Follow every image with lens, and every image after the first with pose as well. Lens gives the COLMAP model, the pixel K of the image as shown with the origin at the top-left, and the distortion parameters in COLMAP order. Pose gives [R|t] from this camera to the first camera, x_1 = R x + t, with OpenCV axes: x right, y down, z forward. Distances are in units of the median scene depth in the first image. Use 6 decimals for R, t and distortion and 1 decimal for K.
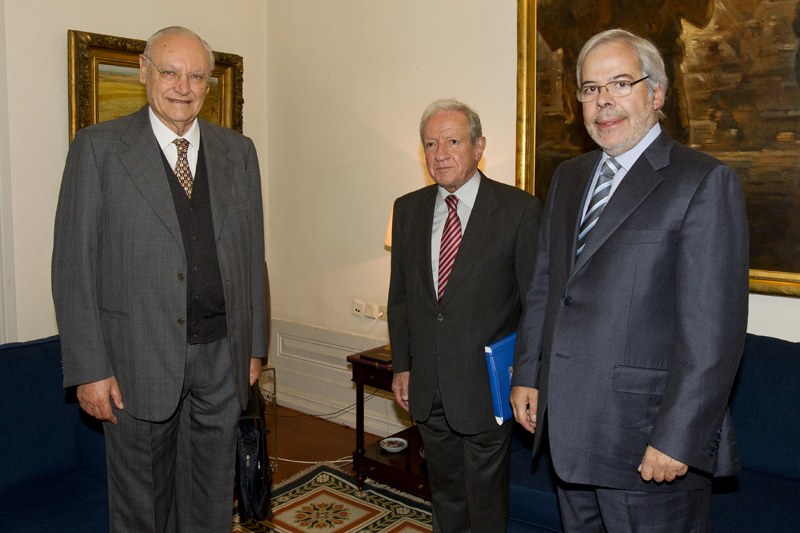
lens RADIAL K [[734.4, 0, 428.3], [0, 734.4, 196.4], [0, 0, 1]] dist [-0.055461, 0.020776]
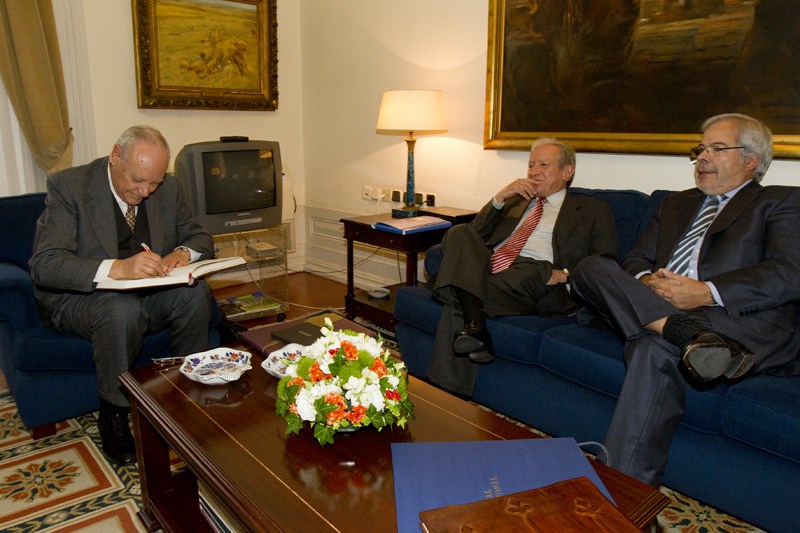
lens RADIAL K [[580.8, 0, 375.7], [0, 580.8, 245.5], [0, 0, 1]] dist [-0.083820, 0.027853]
pose [[0.980504, 0.031180, -0.194009, 0.133910], [-0.003309, 0.989810, 0.142355, 0.123961], [0.196470, -0.138937, 0.970616, 0.065774]]
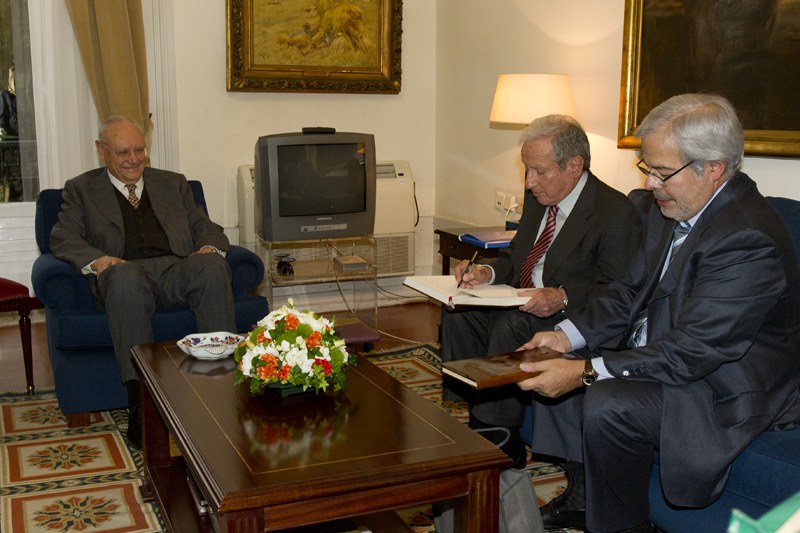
lens RADIAL K [[943.0, 0, 387.1], [0, 943.0, 242.0], [0, 0, 1]] dist [-0.056807, 0.000000]
pose [[0.878833, 0.063486, -0.472887, 0.429122], [-0.022858, 0.995572, 0.091177, 0.119336], [0.476582, -0.069320, 0.876393, -0.155681]]
